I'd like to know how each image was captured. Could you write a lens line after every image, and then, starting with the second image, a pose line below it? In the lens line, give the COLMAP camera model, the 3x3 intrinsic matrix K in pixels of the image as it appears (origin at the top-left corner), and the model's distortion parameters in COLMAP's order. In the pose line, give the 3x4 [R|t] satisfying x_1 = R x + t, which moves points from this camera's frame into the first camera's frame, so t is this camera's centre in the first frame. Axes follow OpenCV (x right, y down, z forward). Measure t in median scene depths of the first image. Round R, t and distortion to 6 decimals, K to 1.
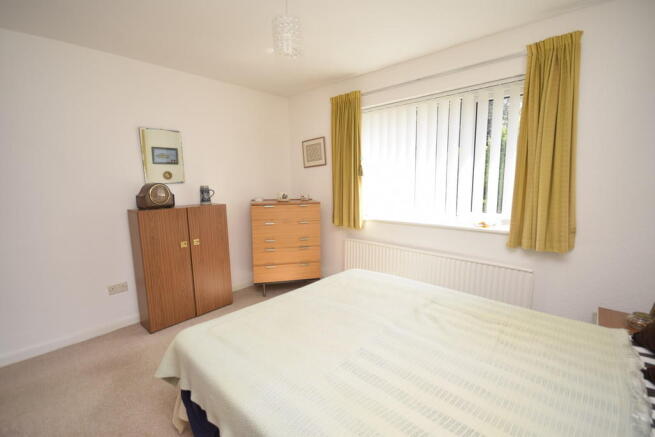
lens RADIAL K [[286.2, 0, 322.2], [0, 286.2, 219.8], [0, 0, 1]] dist [-0.025166, -0.000524]
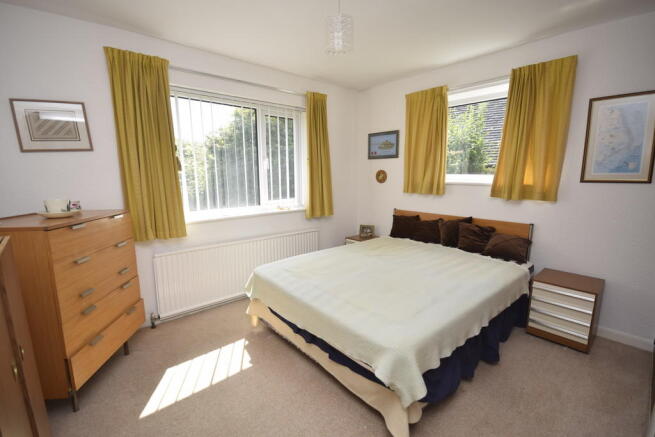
lens RADIAL K [[286.2, 0, 322.2], [0, 286.2, 219.8], [0, 0, 1]] dist [-0.025166, -0.000524]
pose [[0.092844, -0.134309, 0.986580, -0.690371], [0.155202, 0.980701, 0.118903, -0.052954], [-0.983510, 0.142080, 0.111897, 0.589719]]
